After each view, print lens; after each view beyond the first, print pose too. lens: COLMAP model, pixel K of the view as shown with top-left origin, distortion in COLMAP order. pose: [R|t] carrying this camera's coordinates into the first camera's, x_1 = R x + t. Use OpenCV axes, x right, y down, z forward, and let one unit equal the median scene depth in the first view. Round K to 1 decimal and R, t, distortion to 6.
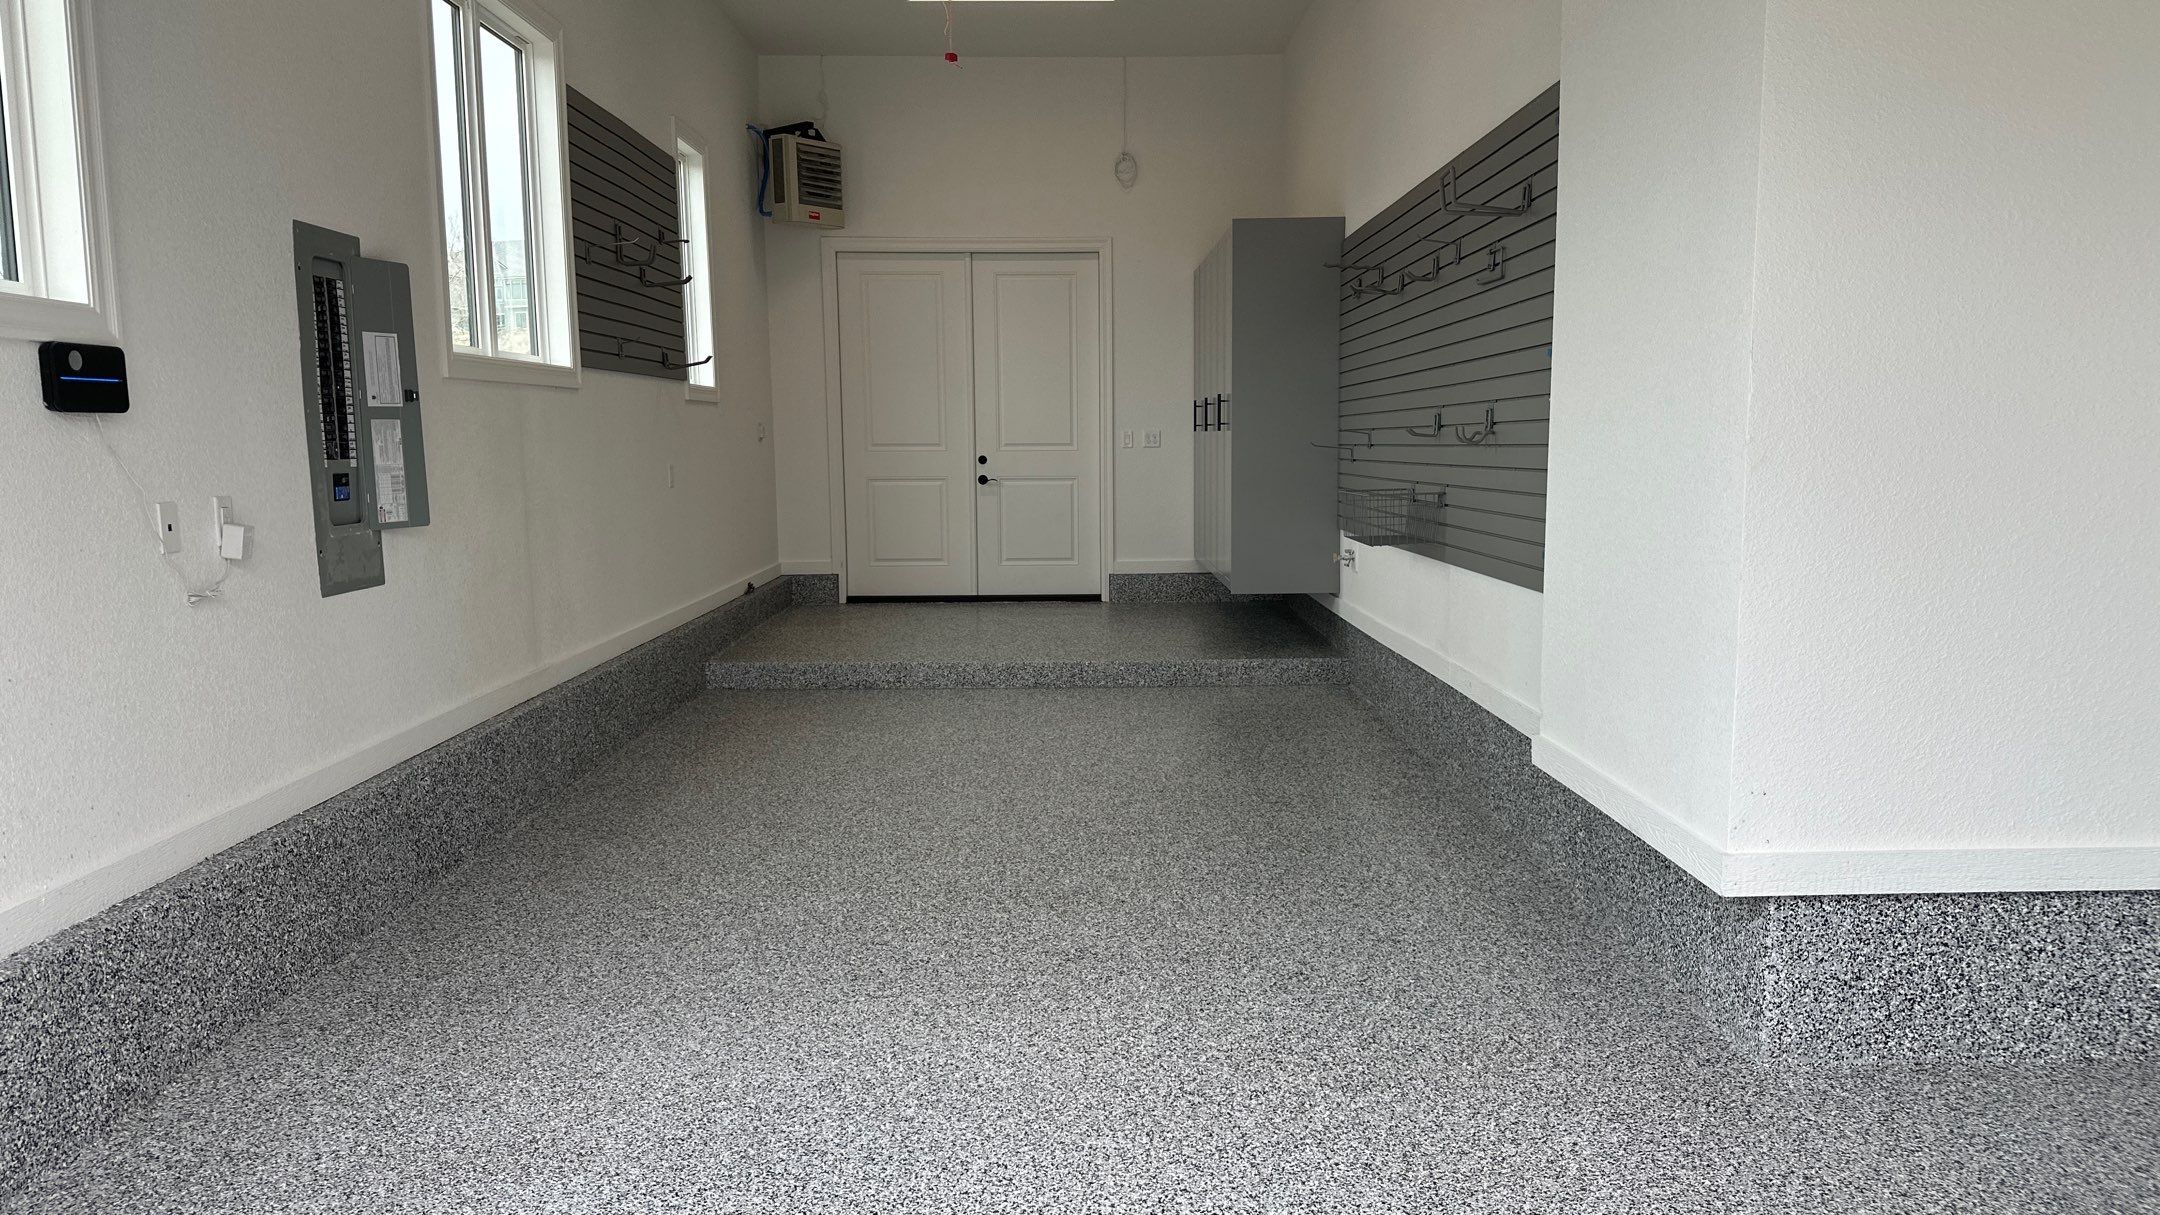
lens RADIAL K [[1499.9, 0, 1095.4], [0, 1499.9, 635.7], [0, 0, 1]] dist [0.089750, -0.135447]
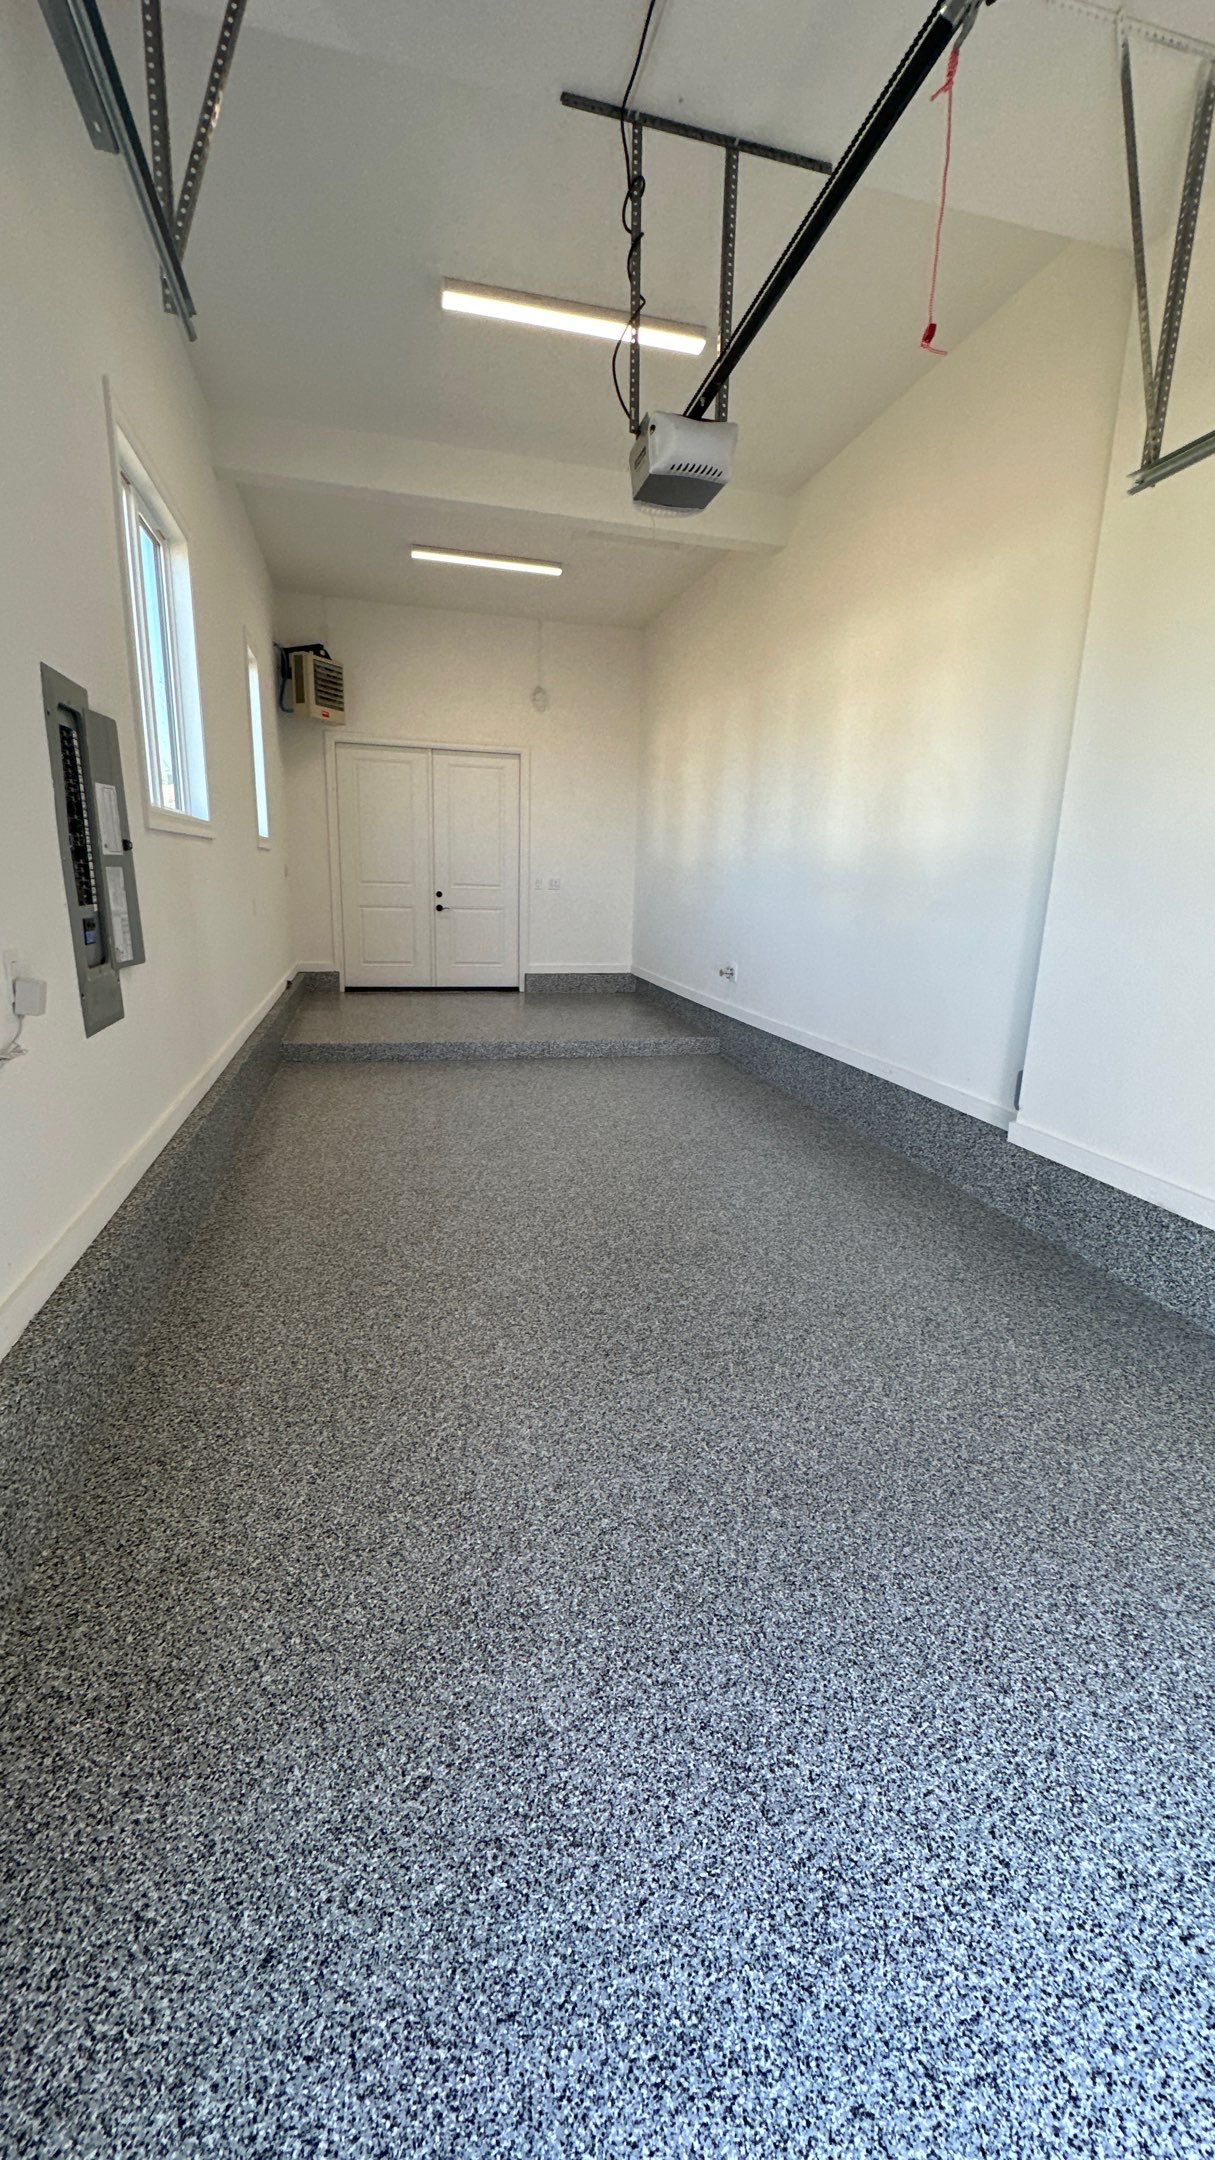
lens RADIAL K [[860.4, 0, 605.4], [0, 860.4, 1084.4], [0, 0, 1]] dist [-0.001649, -0.000487]
pose [[0.972520, -0.019292, 0.232018, -0.129026], [-0.005808, 0.994241, 0.107013, -0.025861], [-0.232747, -0.105420, 0.966807, 0.142701]]
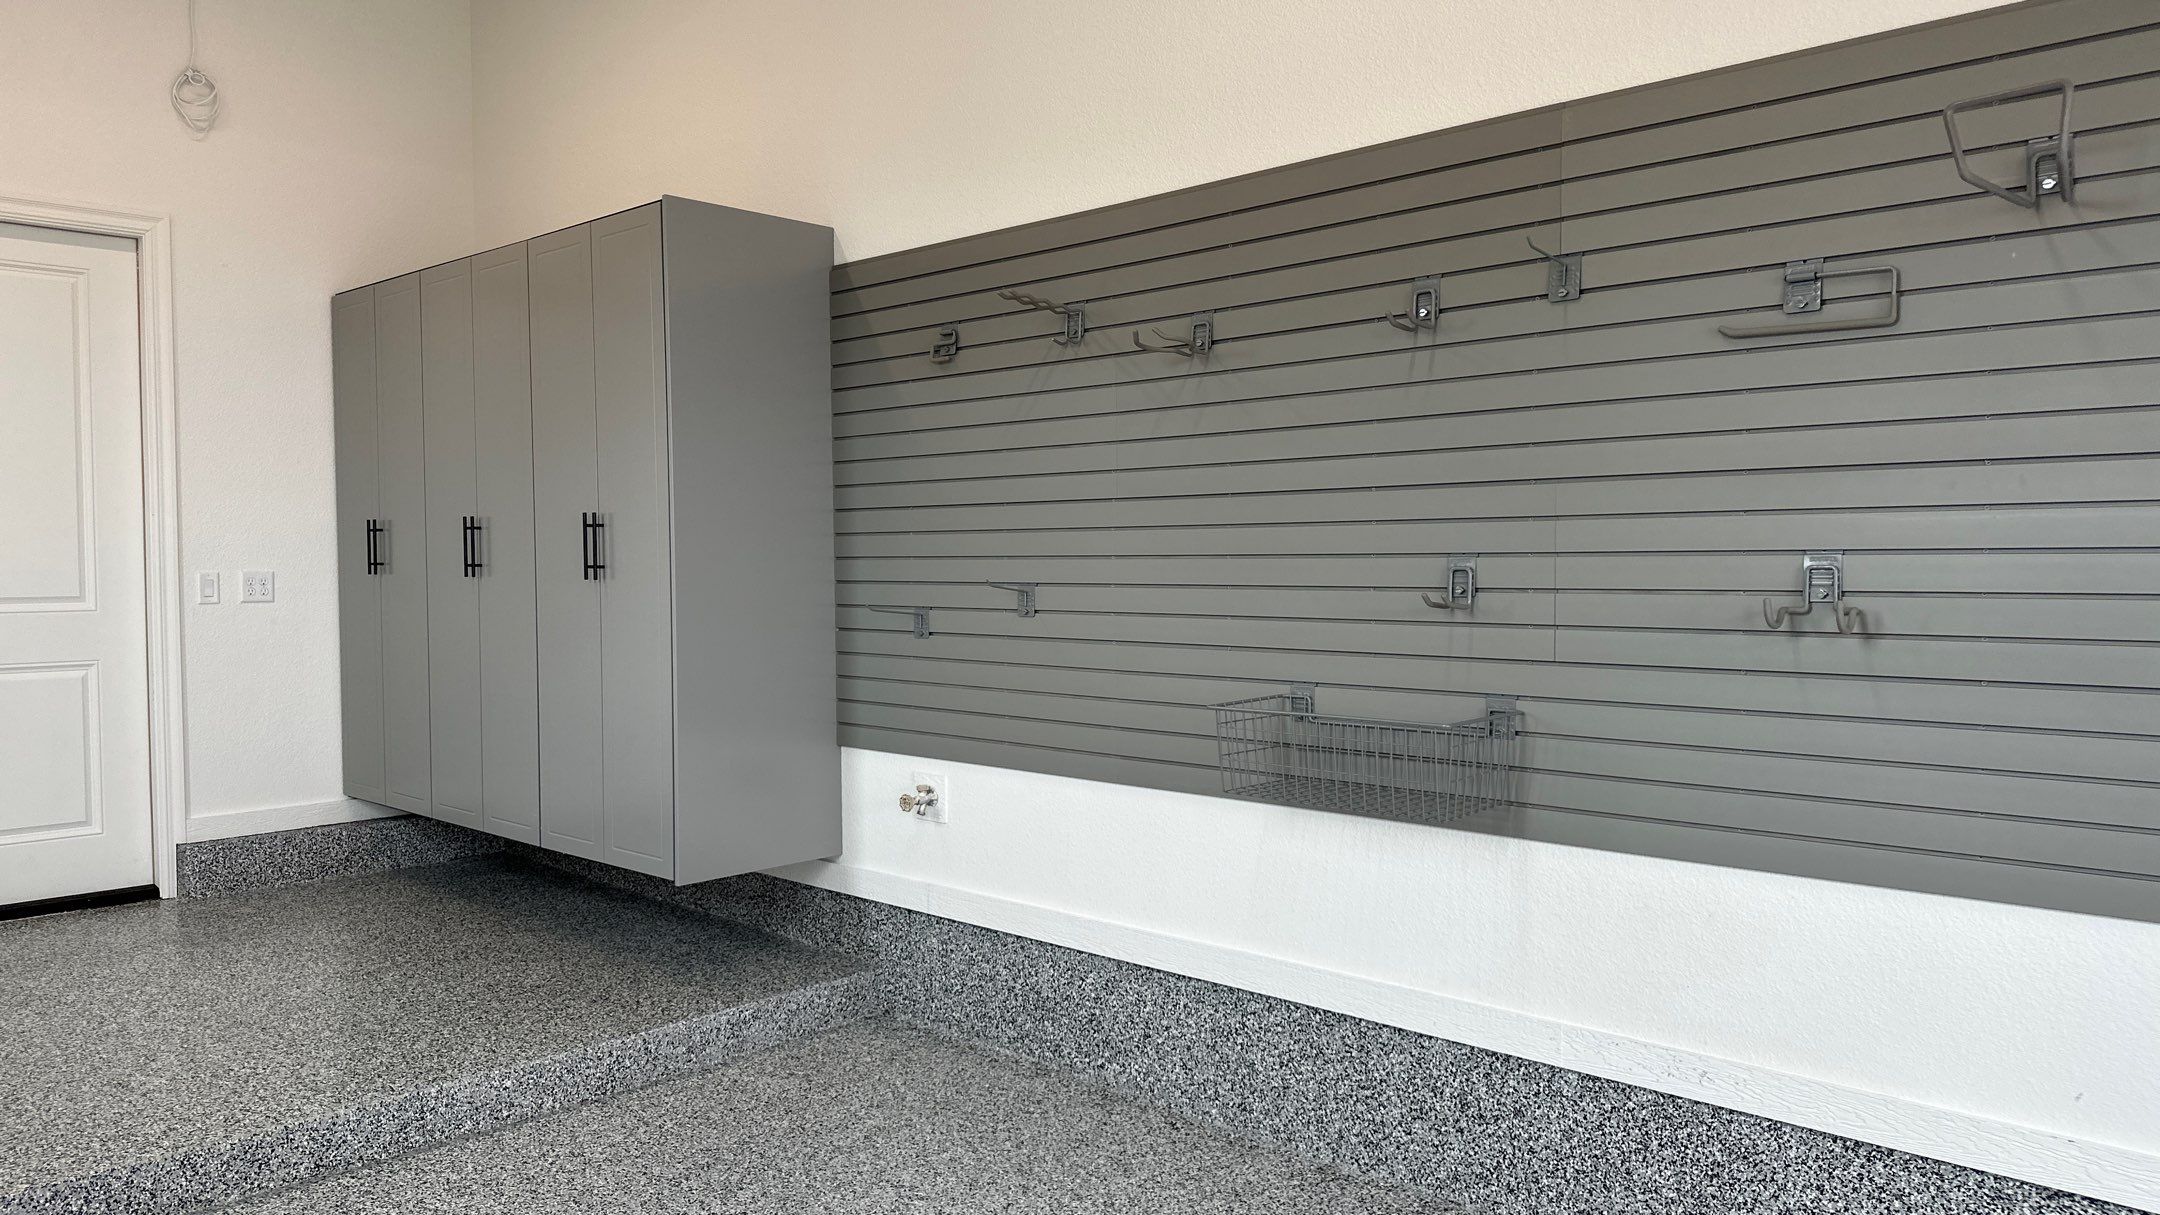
lens RADIAL K [[1499.9, 0, 1078.4], [0, 1499.9, 612.3], [0, 0, 1]] dist [0.089750, -0.135447]
pose [[0.697296, -0.022127, 0.716442, -0.166763], [0.090896, 0.994184, -0.057762, -0.069475], [-0.710997, 0.105398, 0.695252, 0.446408]]
